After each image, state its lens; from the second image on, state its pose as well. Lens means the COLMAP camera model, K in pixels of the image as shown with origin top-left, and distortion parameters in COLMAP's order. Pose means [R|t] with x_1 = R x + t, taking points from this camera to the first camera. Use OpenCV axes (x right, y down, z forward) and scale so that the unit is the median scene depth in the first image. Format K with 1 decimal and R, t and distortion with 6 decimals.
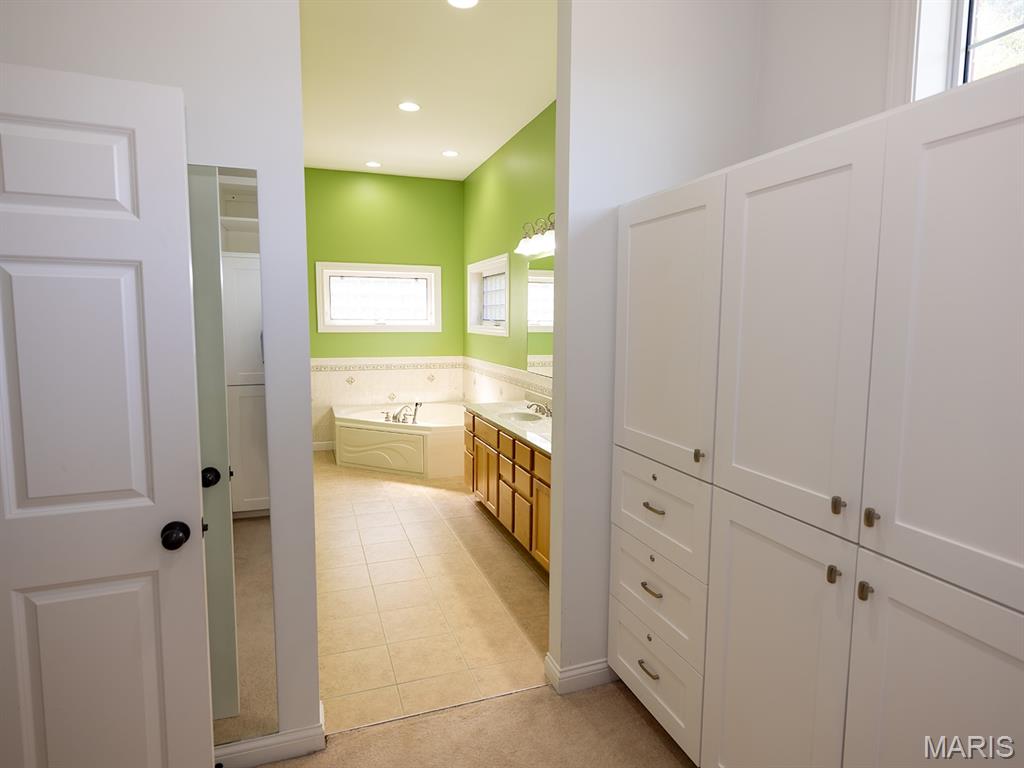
lens RADIAL K [[596.2, 0, 512.9], [0, 596.2, 380.0], [0, 0, 1]] dist [-0.006367, 0.003968]
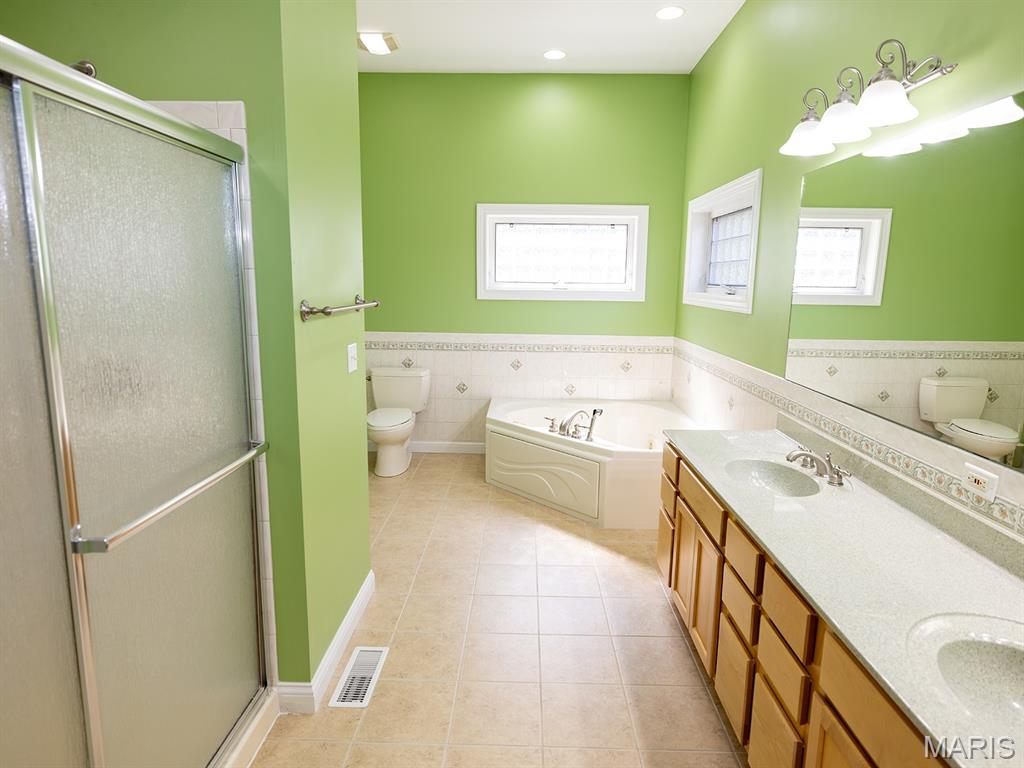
lens RADIAL K [[596.2, 0, 509.4], [0, 596.2, 378.0], [0, 0, 1]] dist [-0.006367, 0.003968]
pose [[0.932604, 0.064254, -0.355135, -0.016039], [-0.043902, 0.996914, 0.065080, -0.034318], [0.358221, -0.045103, 0.932547, 0.334089]]
